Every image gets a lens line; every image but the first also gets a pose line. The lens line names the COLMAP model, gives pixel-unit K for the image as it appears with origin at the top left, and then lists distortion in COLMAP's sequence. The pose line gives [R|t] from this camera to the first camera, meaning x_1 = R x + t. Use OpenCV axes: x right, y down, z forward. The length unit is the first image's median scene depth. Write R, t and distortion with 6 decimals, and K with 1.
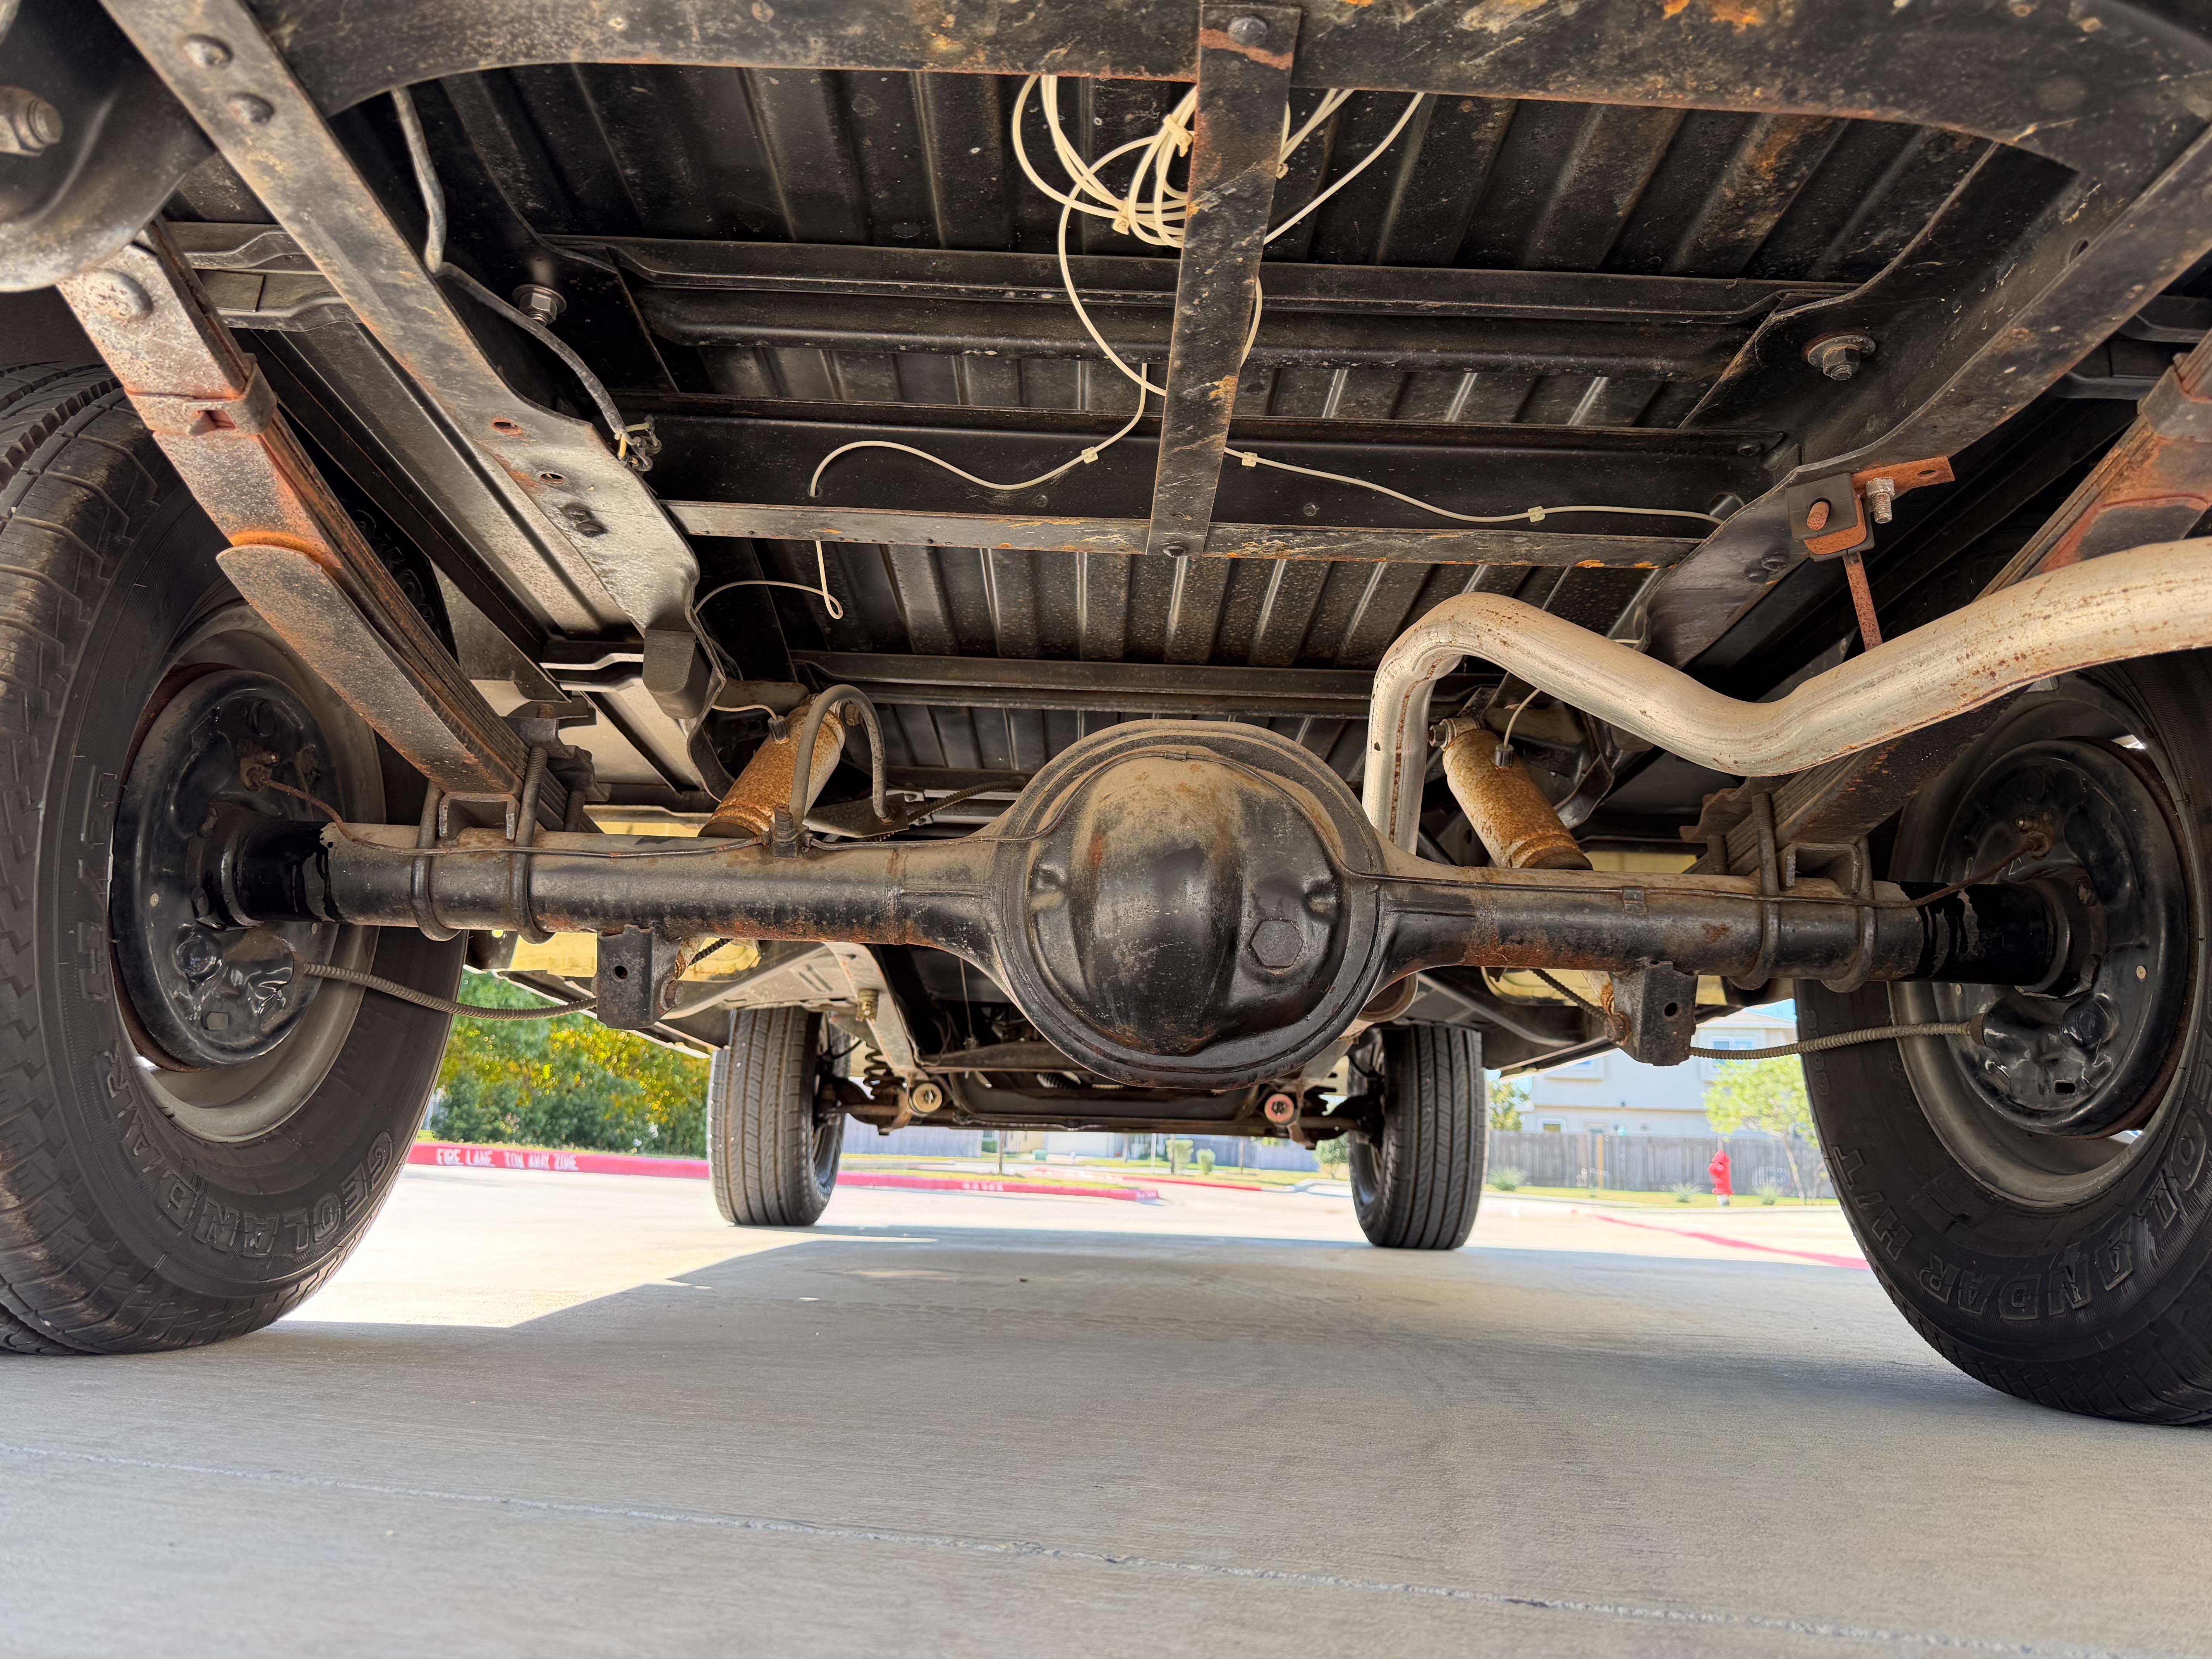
lens RADIAL K [[1544.3, 0, 1108.4], [0, 1544.3, 840.6], [0, 0, 1]] dist [0.018499, -0.035307]
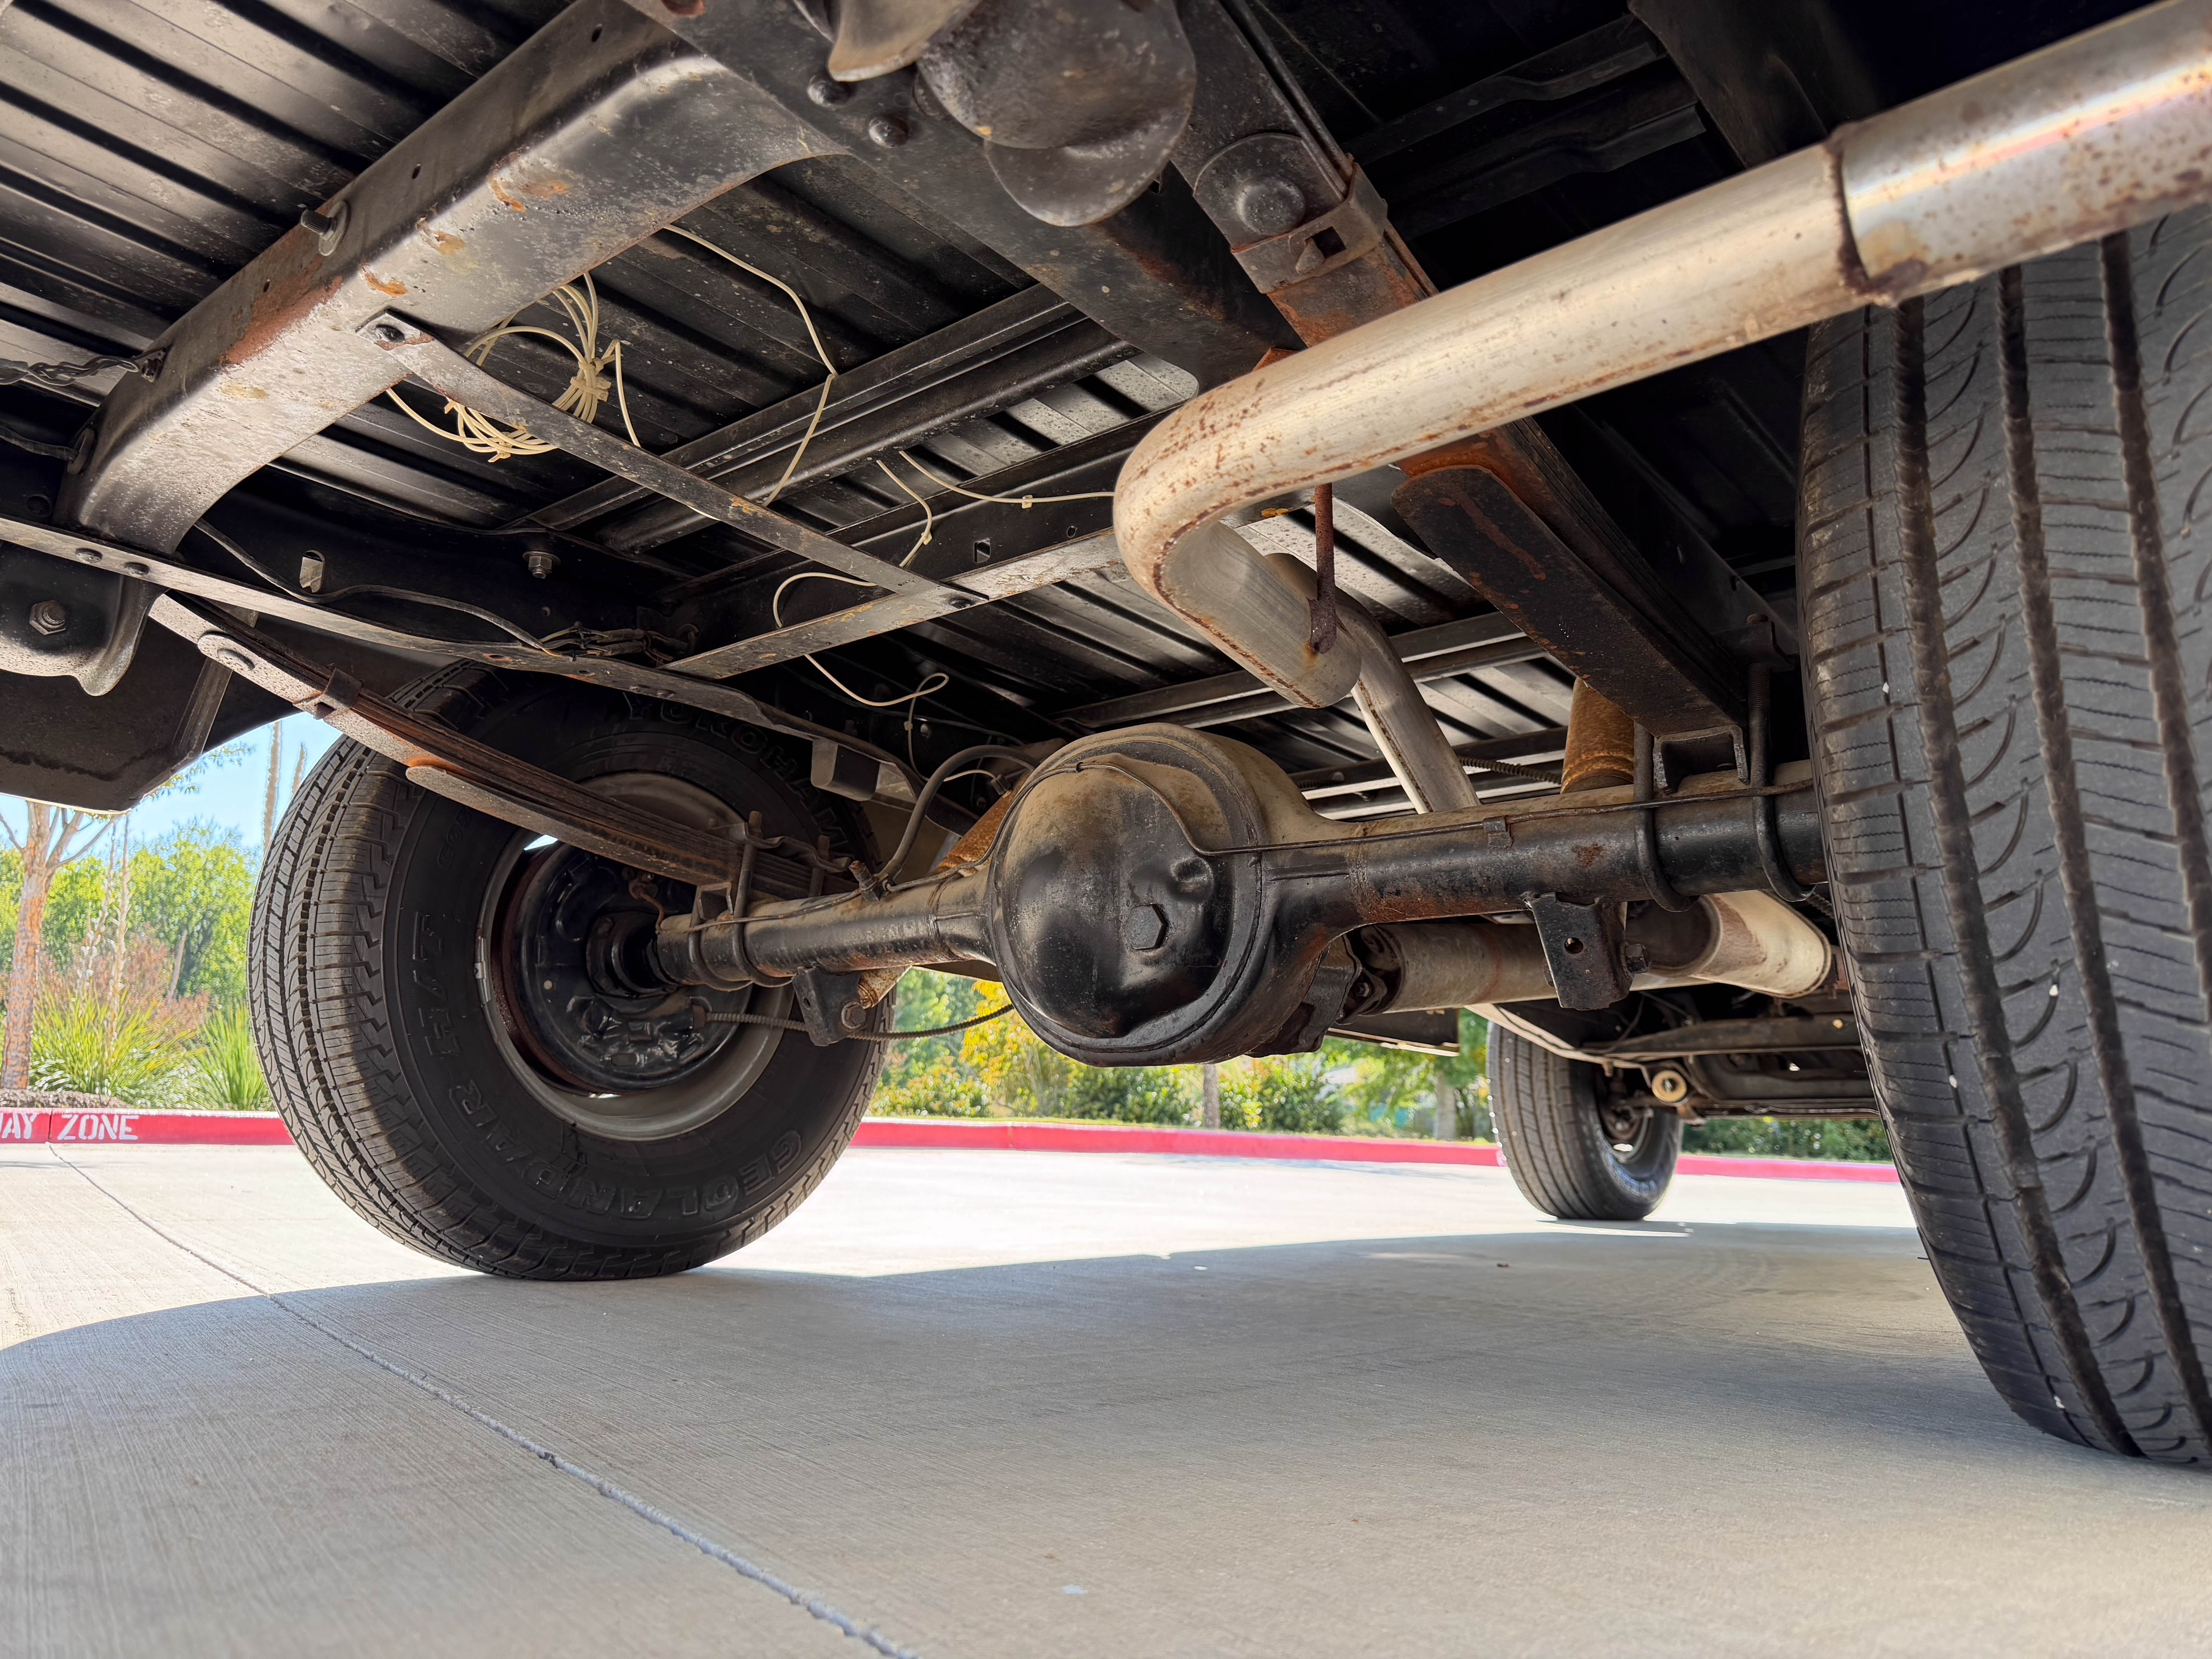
lens RADIAL K [[1544.3, 0, 1105.7], [0, 1544.3, 820.4], [0, 0, 1]] dist [0.018499, -0.035307]
pose [[0.760749, -0.157872, -0.629553, 0.738029], [0.148307, 0.986588, -0.068192, 0.059502], [0.631875, -0.041490, 0.773959, 0.151722]]
